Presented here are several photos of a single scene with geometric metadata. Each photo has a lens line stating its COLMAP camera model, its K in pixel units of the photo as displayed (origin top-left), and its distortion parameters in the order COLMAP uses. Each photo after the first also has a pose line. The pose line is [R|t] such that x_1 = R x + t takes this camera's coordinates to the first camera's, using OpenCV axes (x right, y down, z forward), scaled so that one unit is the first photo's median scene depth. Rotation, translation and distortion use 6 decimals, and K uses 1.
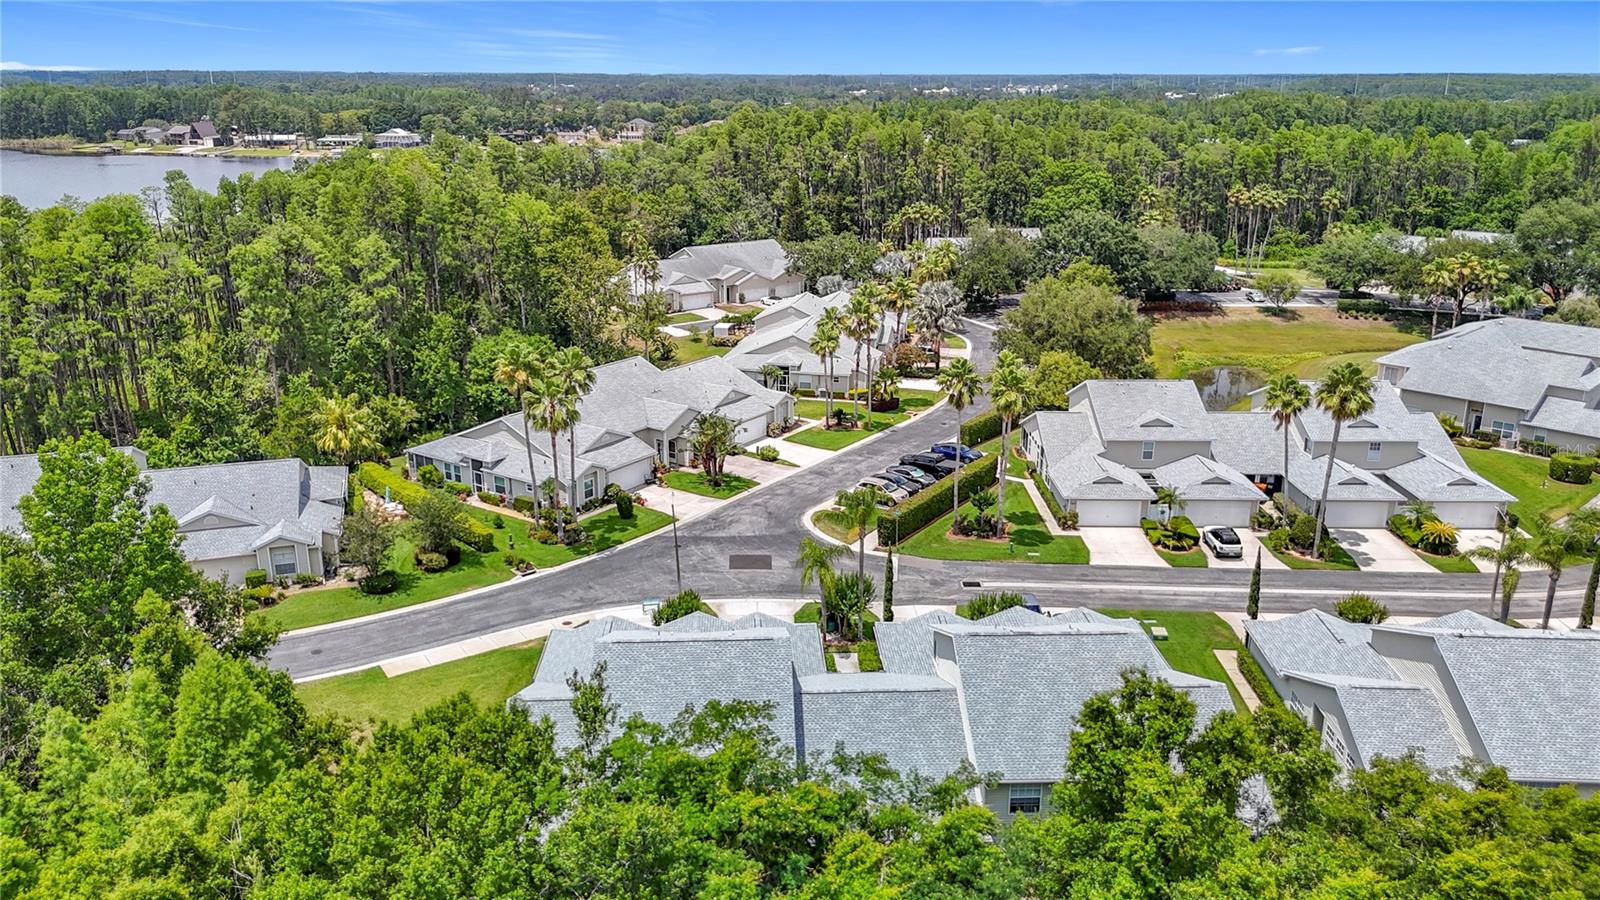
lens RADIAL K [[1189.9, 0, 800.0], [0, 1189.9, 450.0], [0, 0, 1]] dist [0.082880, -0.184585]
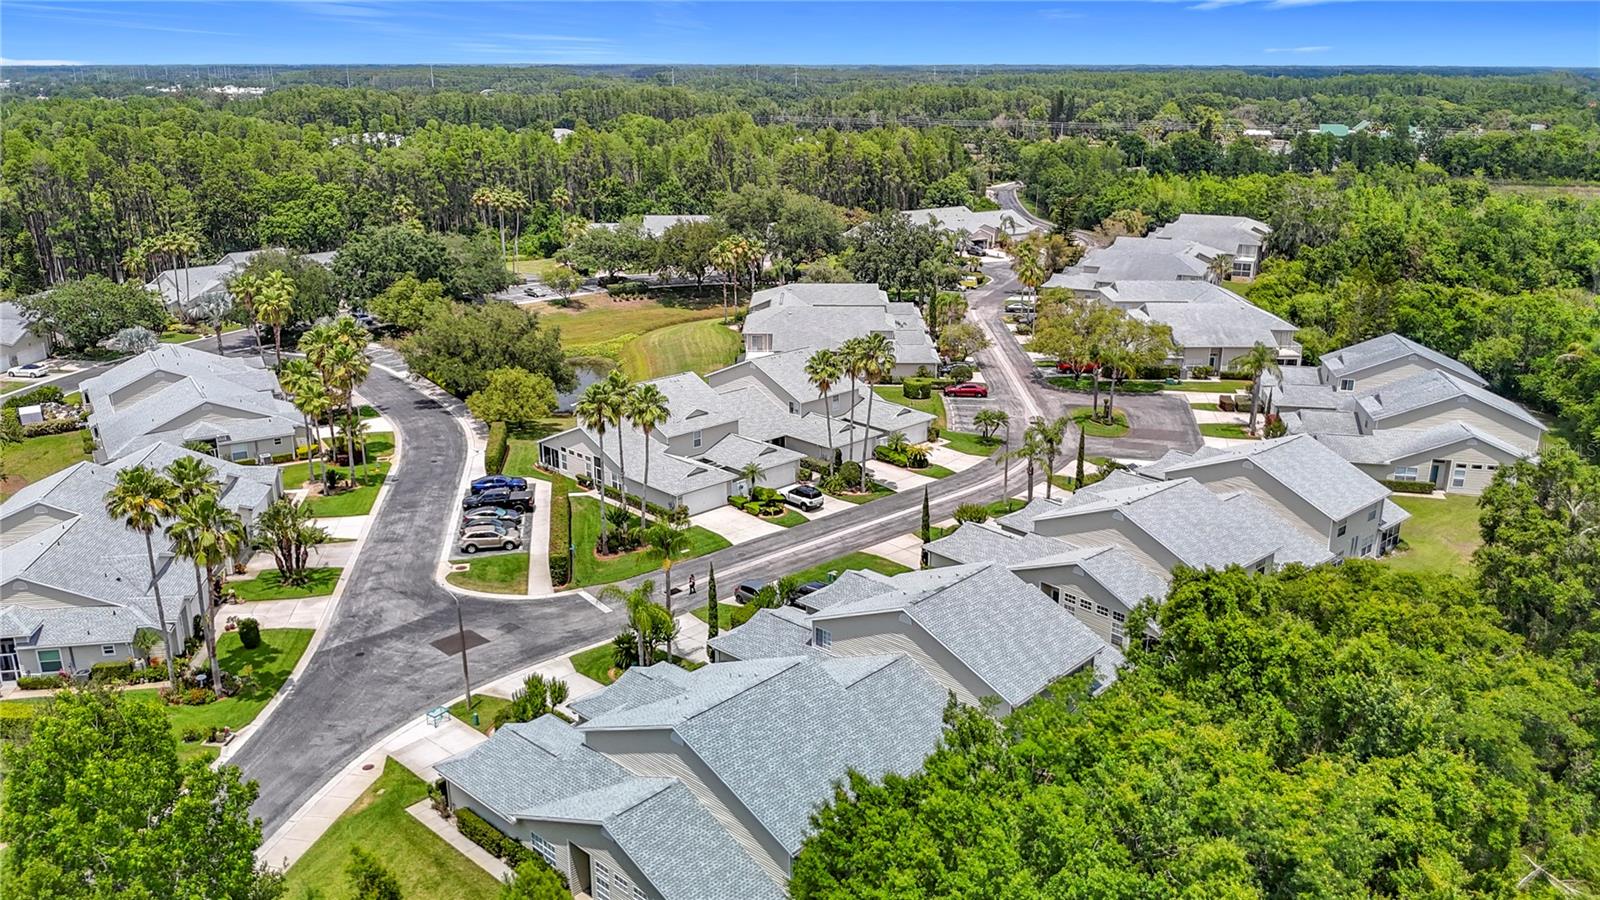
lens RADIAL K [[1189.9, 0, 800.0], [0, 1189.9, 450.0], [0, 0, 1]] dist [0.082880, -0.184585]
pose [[0.708726, -0.214505, 0.672083, -0.332364], [0.208734, 0.973760, 0.090674, -0.059498], [-0.673897, 0.076023, 0.734903, 0.092930]]
